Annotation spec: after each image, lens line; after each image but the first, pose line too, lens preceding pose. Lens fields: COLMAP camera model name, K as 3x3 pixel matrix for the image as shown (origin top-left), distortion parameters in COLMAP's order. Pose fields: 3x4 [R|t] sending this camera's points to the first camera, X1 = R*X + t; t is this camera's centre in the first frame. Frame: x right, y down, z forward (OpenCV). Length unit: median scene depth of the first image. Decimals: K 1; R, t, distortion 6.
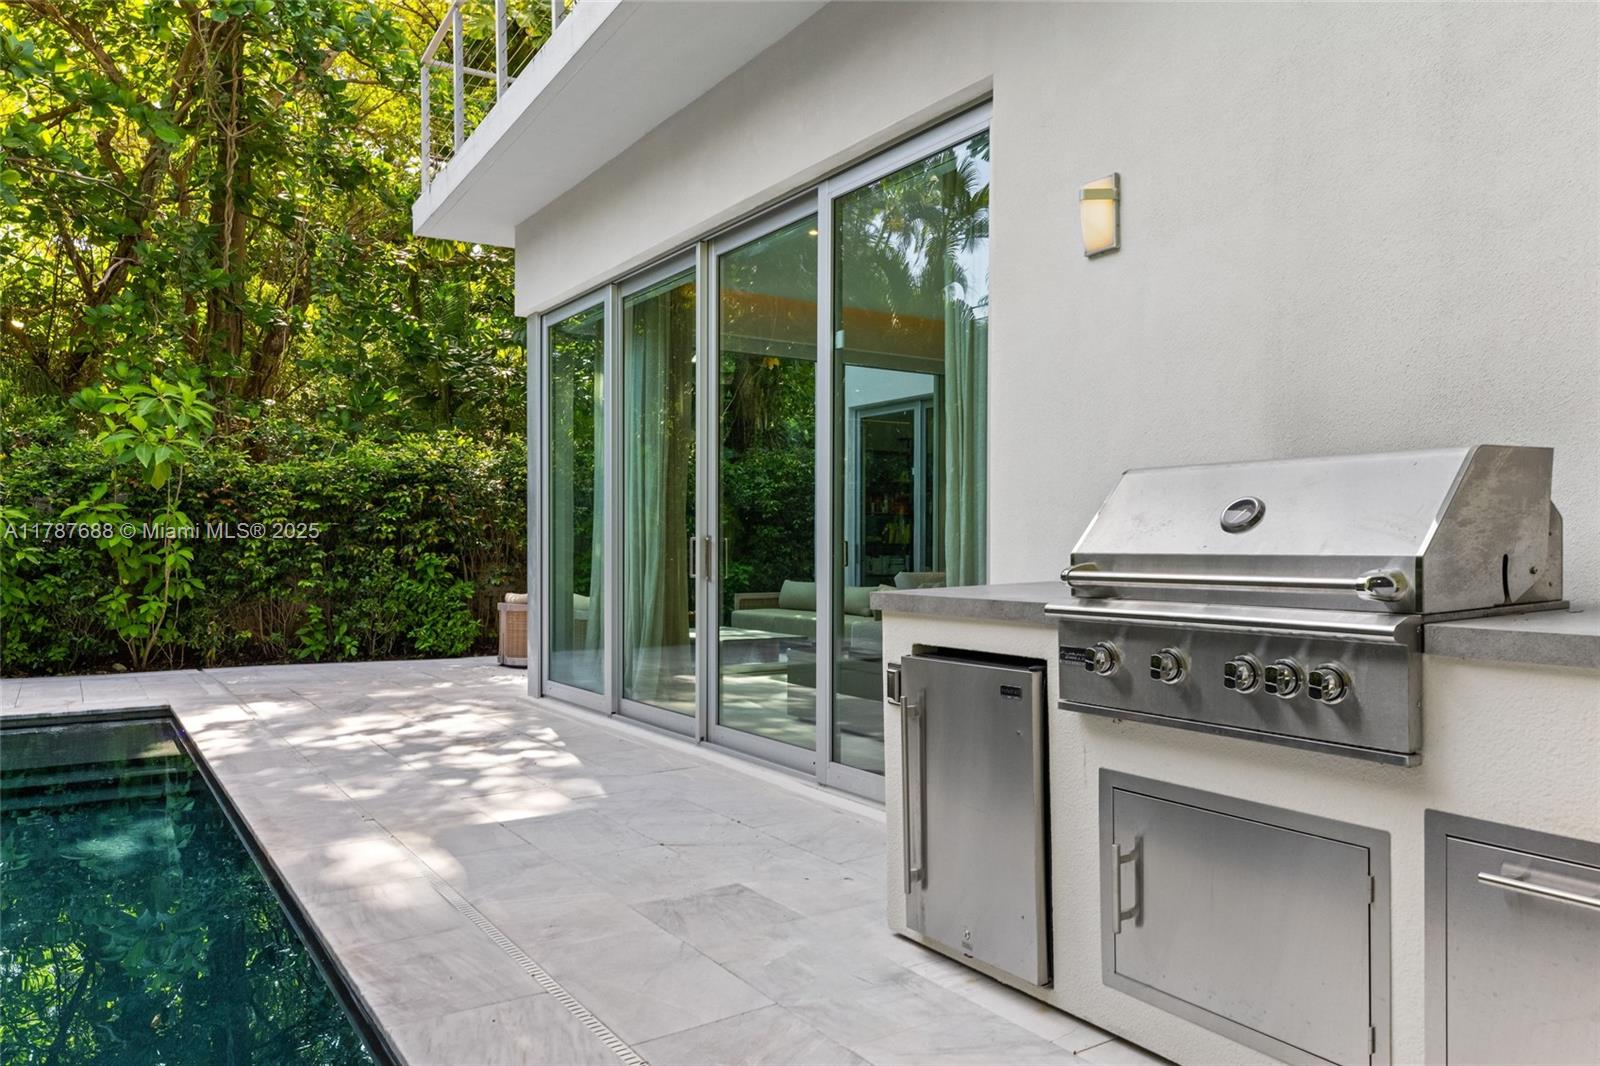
lens RADIAL K [[1123.7, 0, 799.6], [0, 1123.7, 538.0], [0, 0, 1]] dist [0.001517, 0.003289]
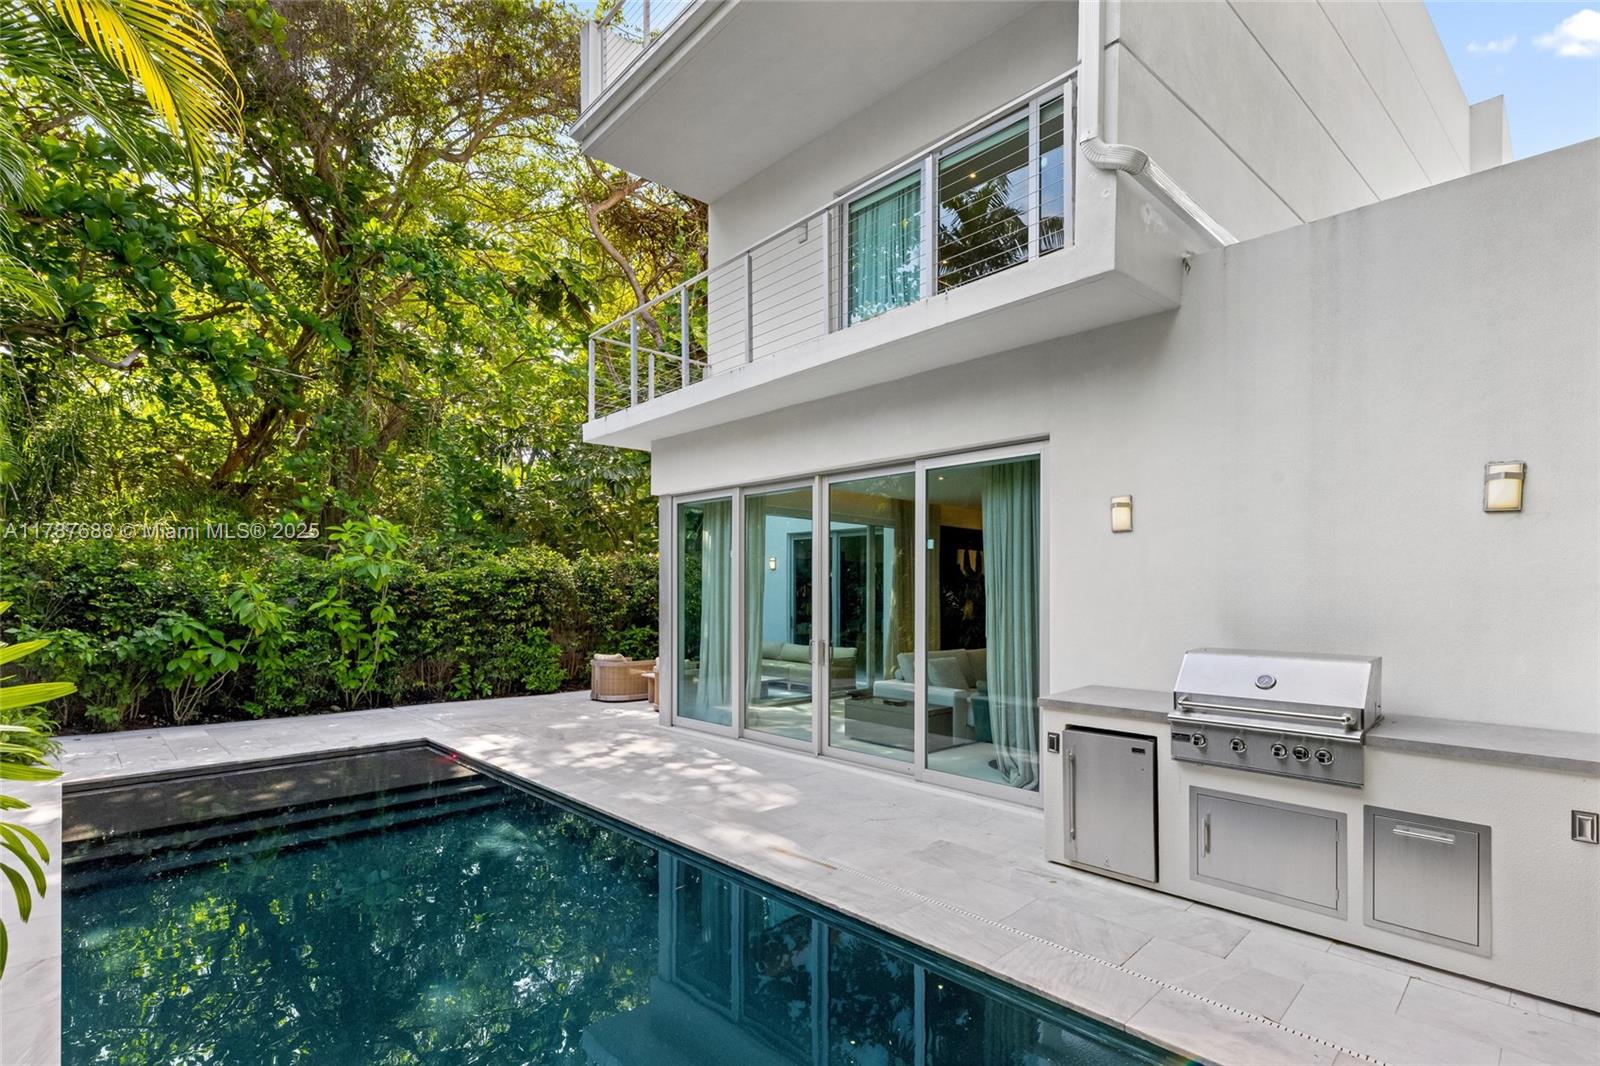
lens RADIAL K [[735.6, 0, 798.9], [0, 735.6, 582.9], [0, 0, 1]] dist [0.003732, 0.000134]
pose [[0.983918, 0.005318, 0.178541, -0.185804], [-0.003191, 0.999920, -0.012200, -0.044523], [-0.178592, 0.011434, 0.983857, -0.081742]]
